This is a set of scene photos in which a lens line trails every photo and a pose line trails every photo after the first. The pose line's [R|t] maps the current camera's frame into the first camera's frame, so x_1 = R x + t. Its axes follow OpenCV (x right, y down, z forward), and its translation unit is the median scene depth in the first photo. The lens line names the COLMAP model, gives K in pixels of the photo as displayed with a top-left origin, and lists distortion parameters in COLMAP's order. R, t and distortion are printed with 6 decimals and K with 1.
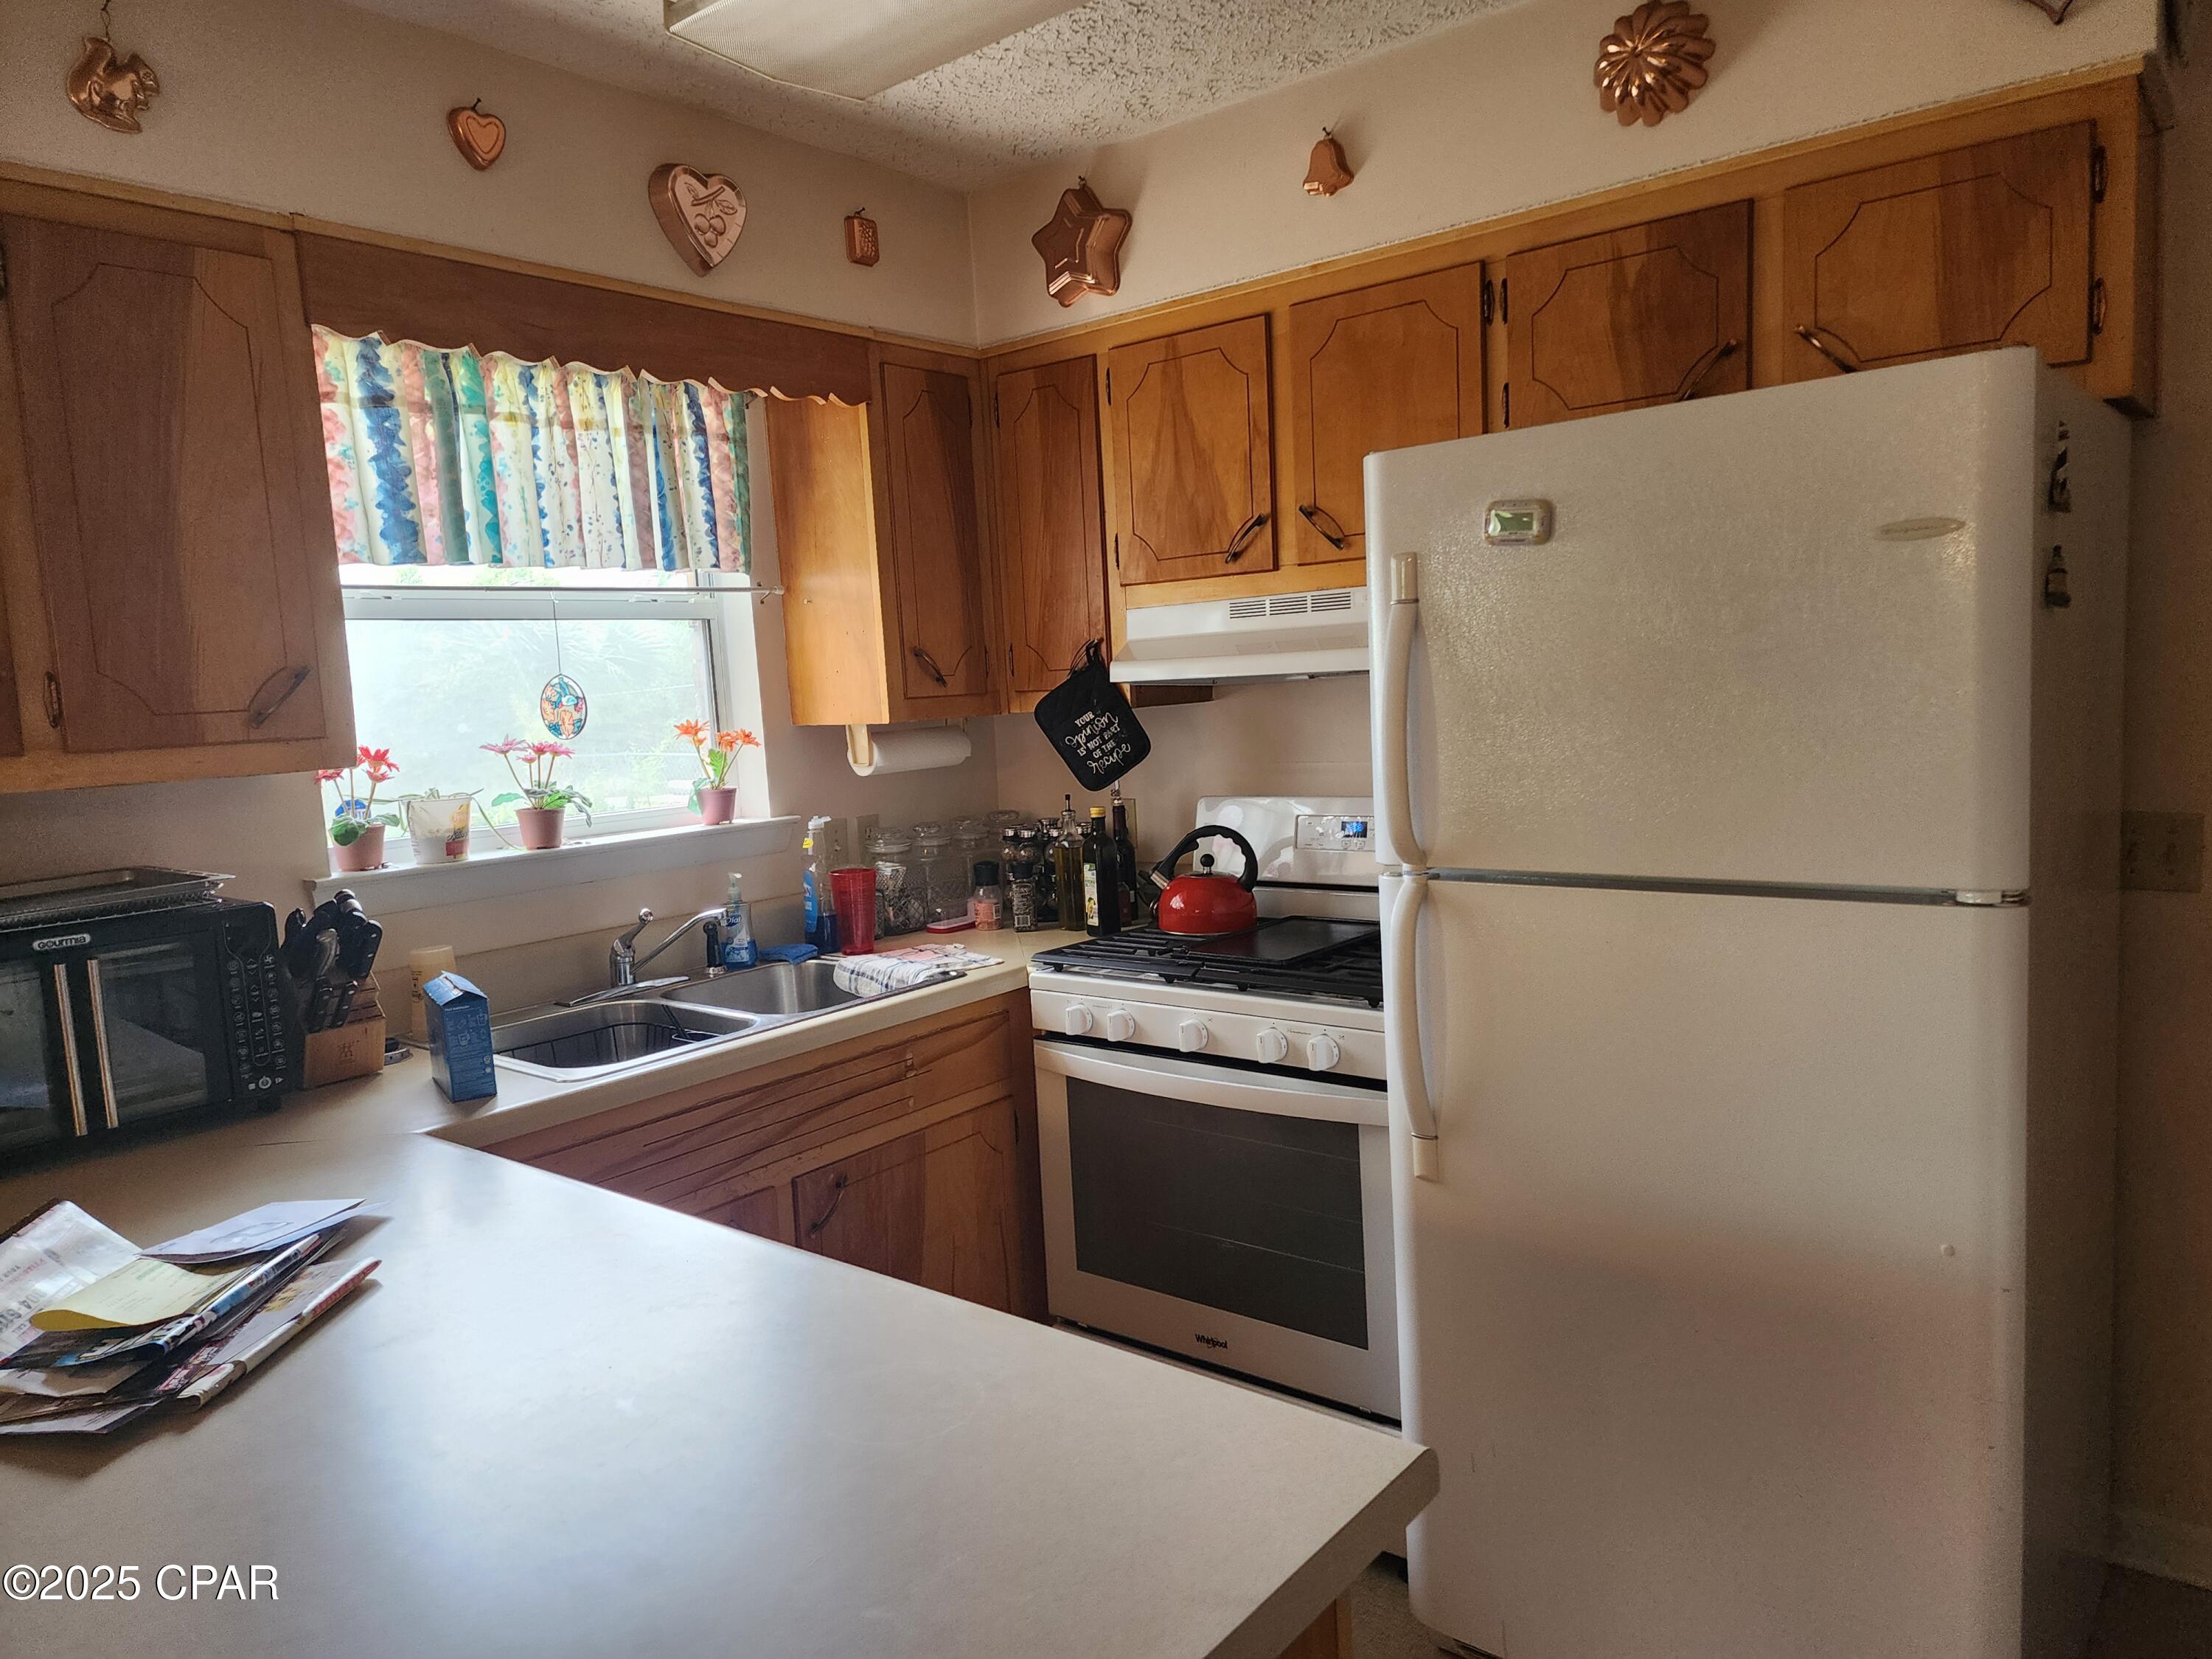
lens RADIAL K [[1477.7, 0, 1084.1], [0, 1477.7, 829.2], [0, 0, 1]] dist [0.027655, -0.012638]
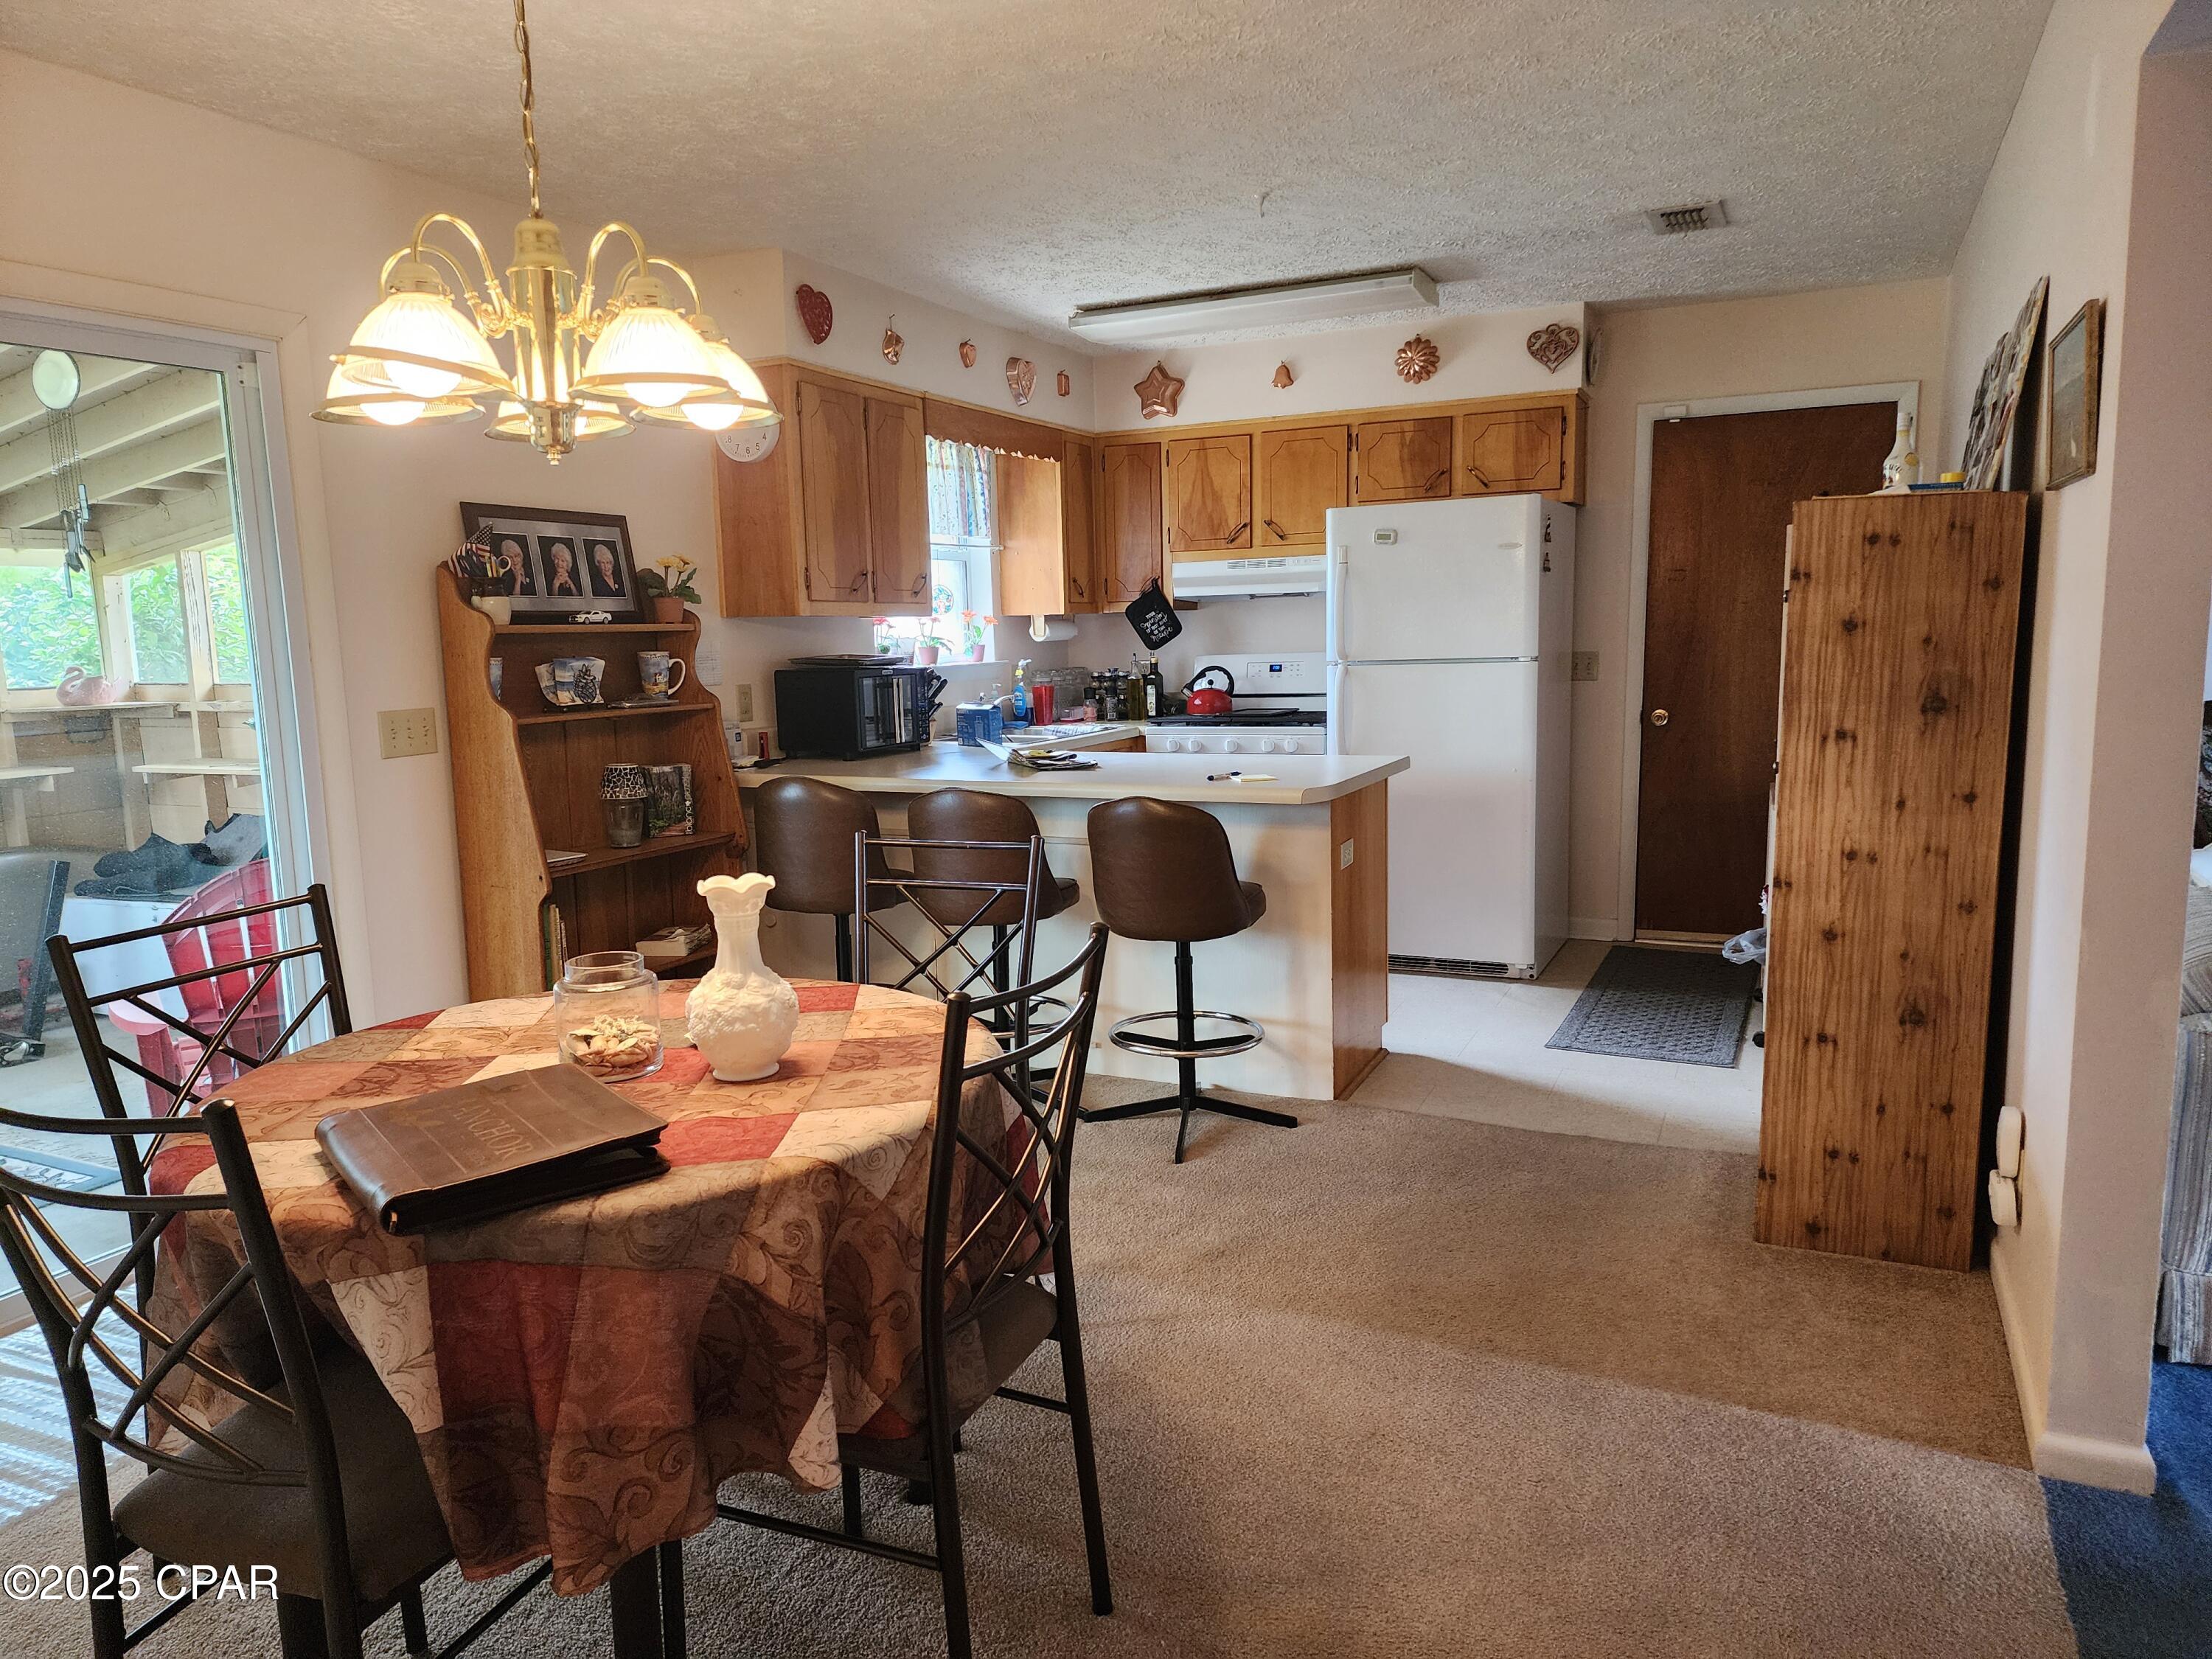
lens RADIAL K [[1477.7, 0, 1120.8], [0, 1477.7, 827.1], [0, 0, 1]] dist [0.027655, -0.012638]
pose [[0.965649, -0.007958, 0.259727, -0.643097], [0.002308, 0.999754, 0.022050, 0.196660], [-0.259839, -0.020693, 0.965430, -1.115817]]
